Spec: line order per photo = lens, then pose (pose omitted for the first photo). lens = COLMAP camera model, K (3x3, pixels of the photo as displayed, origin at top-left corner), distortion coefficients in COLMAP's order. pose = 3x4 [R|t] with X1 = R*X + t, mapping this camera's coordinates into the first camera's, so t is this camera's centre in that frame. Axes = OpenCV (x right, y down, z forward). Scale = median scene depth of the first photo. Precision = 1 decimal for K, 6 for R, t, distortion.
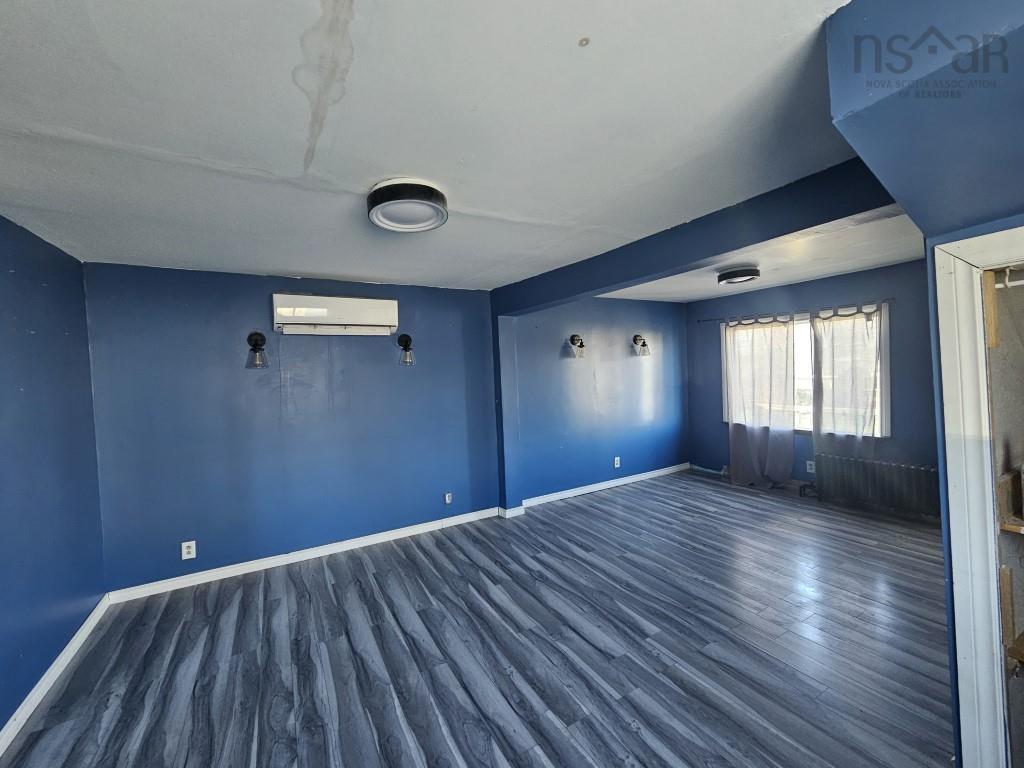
lens RADIAL K [[420.0, 0, 508.0], [0, 420.0, 382.4], [0, 0, 1]] dist [0.002078, 0.000293]
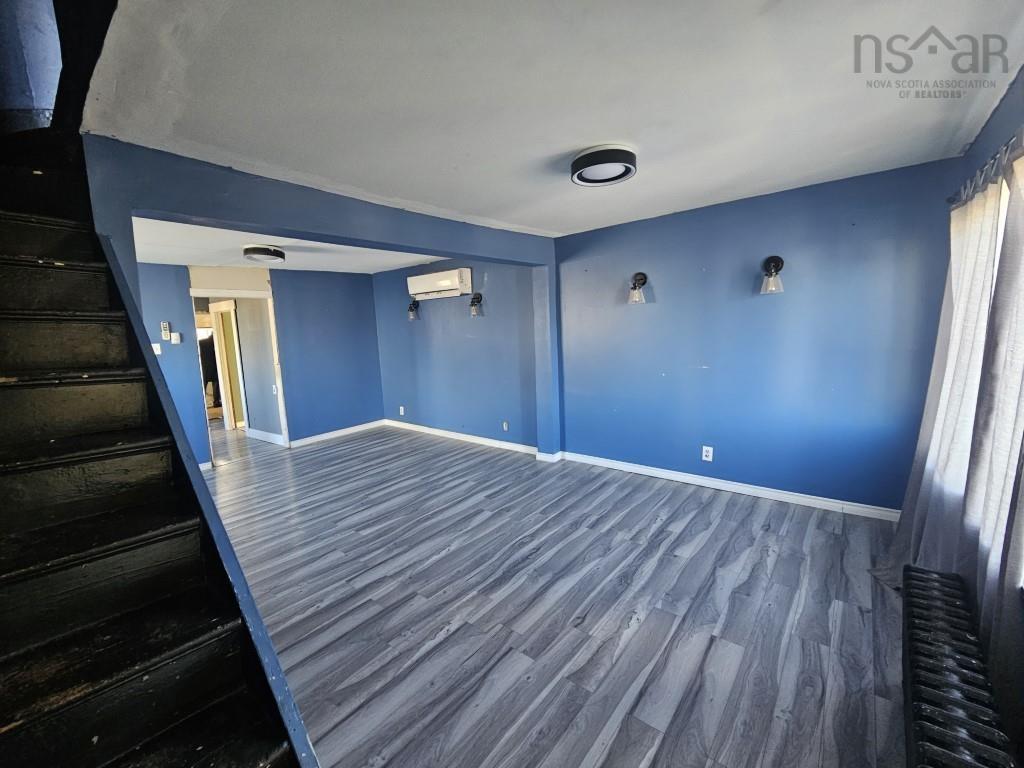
lens RADIAL K [[420.0, 0, 508.0], [0, 420.0, 382.4], [0, 0, 1]] dist [0.002078, 0.000293]
pose [[0.357485, 0.148692, -0.922006, 1.039736], [0.001474, 0.987153, 0.159770, -0.049878], [0.933918, -0.058475, 0.352673, 0.624480]]
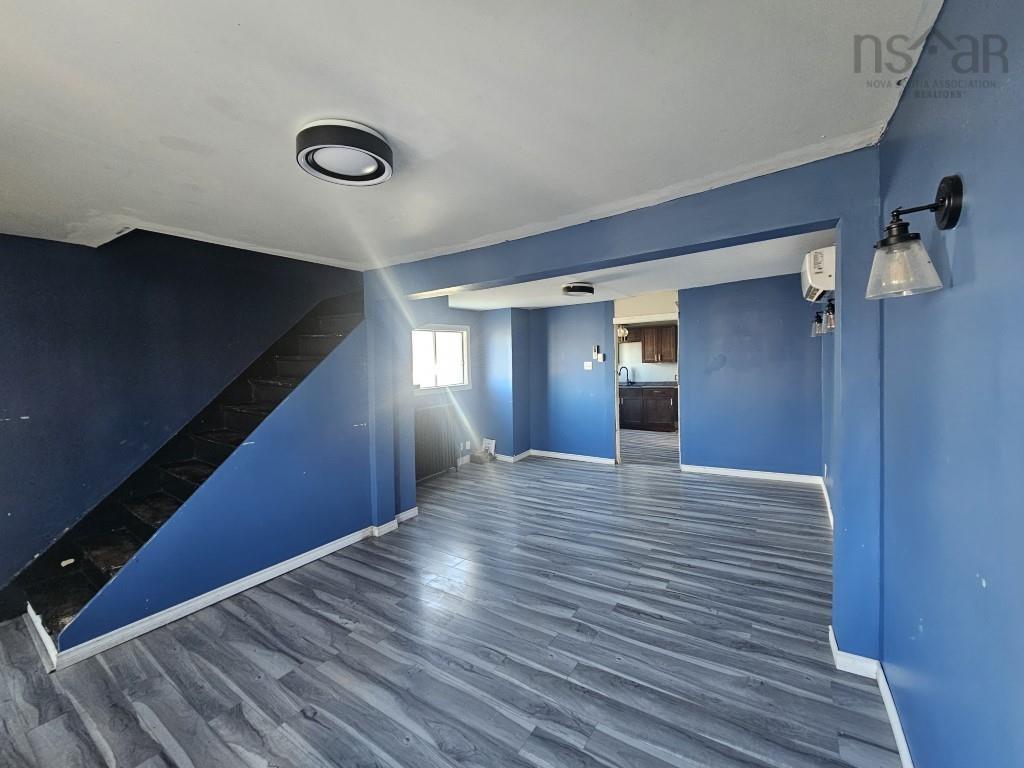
lens RADIAL K [[417.9, 0, 509.1], [0, 417.9, 384.3], [0, 0, 1]] dist [-0.001943, 0.002861]
pose [[-0.888438, 0.099821, -0.448011, 0.586824], [0.062742, 0.993315, 0.096897, -0.057982], [0.454689, 0.057978, -0.888761, 1.389299]]
